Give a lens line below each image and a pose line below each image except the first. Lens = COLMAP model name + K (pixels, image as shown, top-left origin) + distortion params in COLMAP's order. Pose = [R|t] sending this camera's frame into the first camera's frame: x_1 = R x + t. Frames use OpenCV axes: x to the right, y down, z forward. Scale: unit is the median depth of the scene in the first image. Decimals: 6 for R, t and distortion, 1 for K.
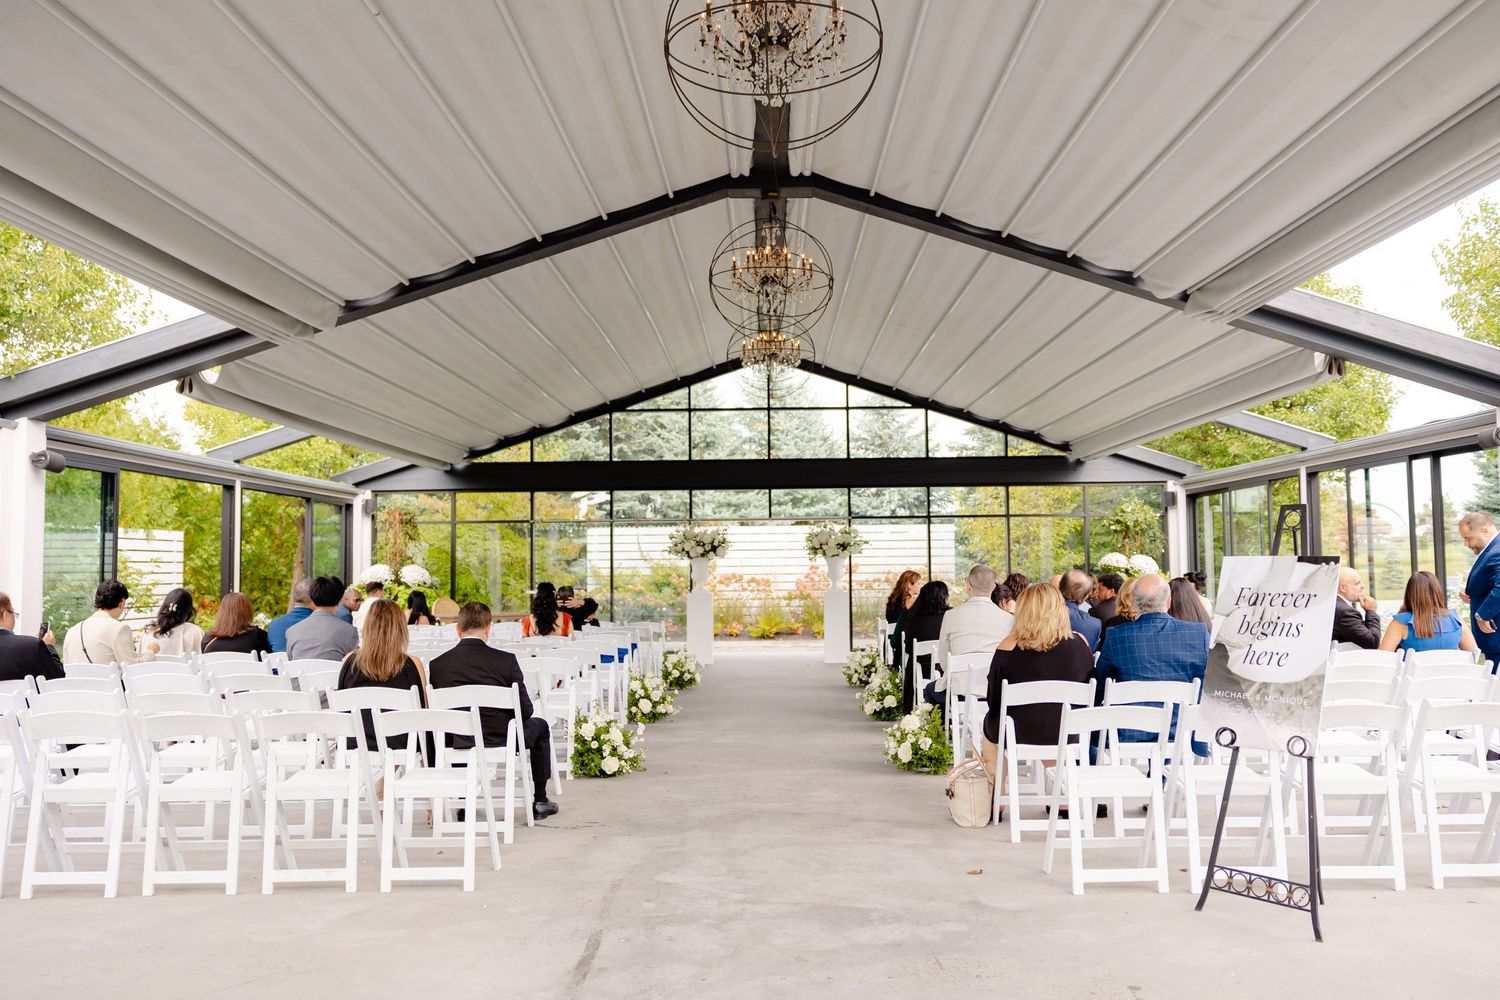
lens RADIAL K [[1227.0, 0, 750.0], [0, 1227.0, 500.0], [0, 0, 1]] dist [-0.005112, -0.004988]
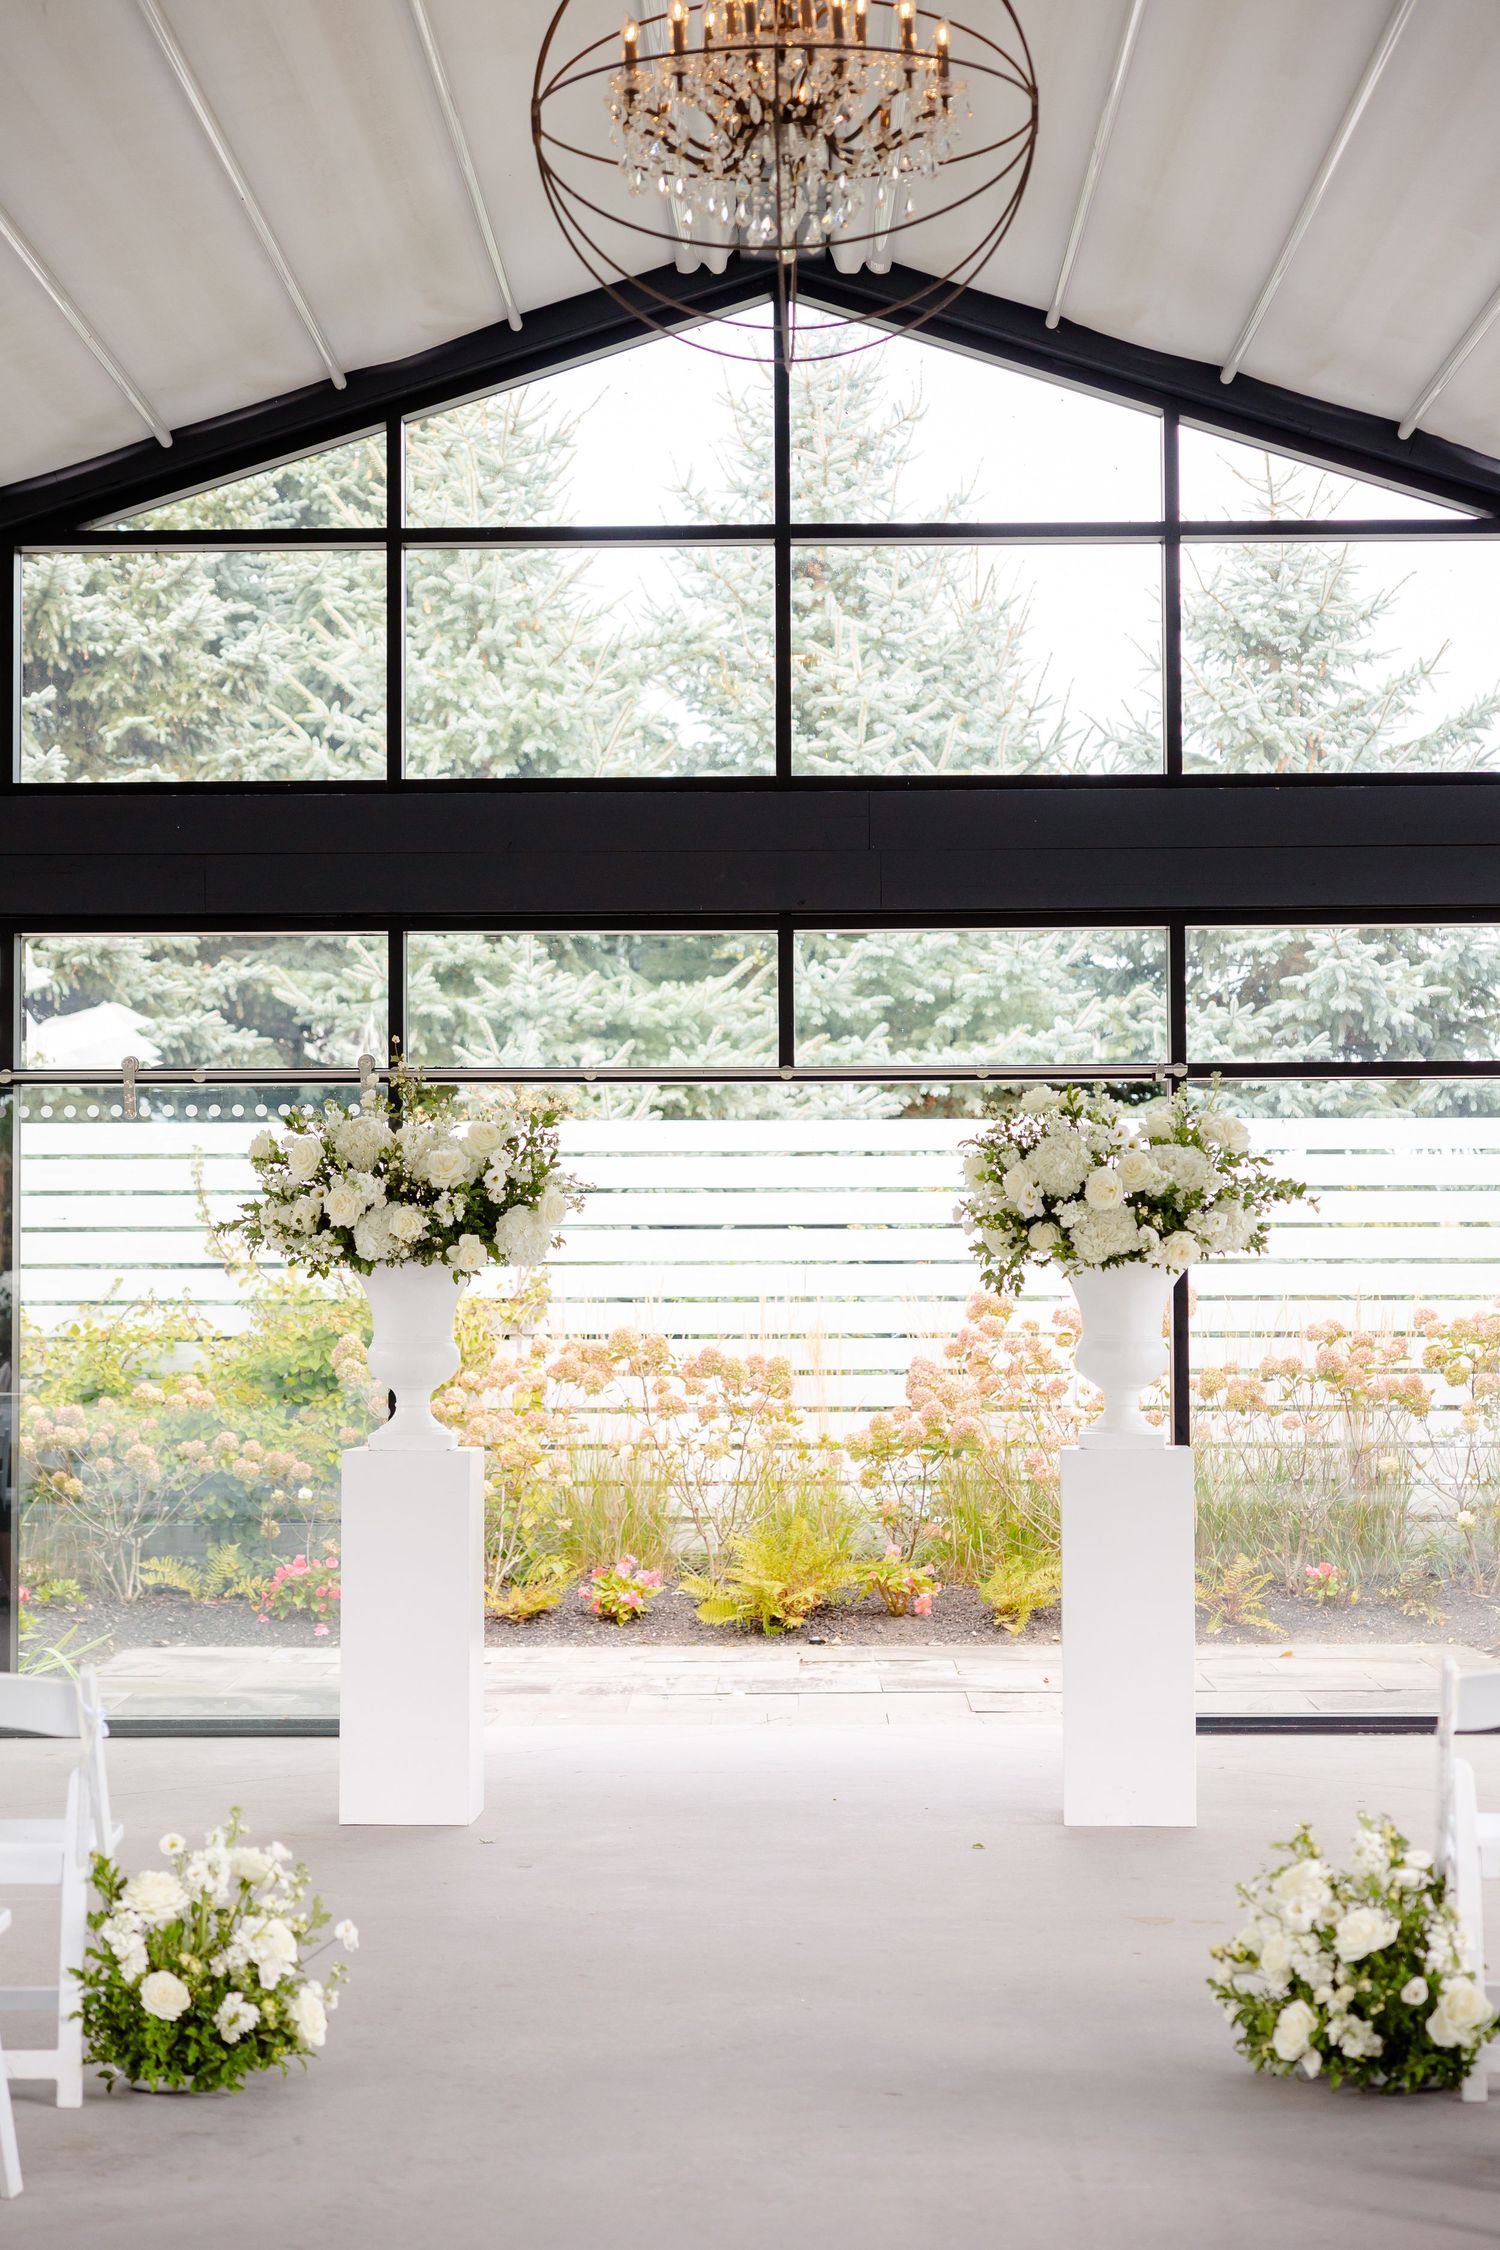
lens RADIAL K [[3928.2, 0, 750.0], [0, 3928.2, 1125.0], [0, 0, 1]] dist [0.022567, 0.006469]
pose [[0.999981, 0.006154, 0.000587, 0.008792], [-0.006162, 0.999875, 0.014529, 0.012597], [-0.000498, -0.014532, 0.999894, 0.304749]]
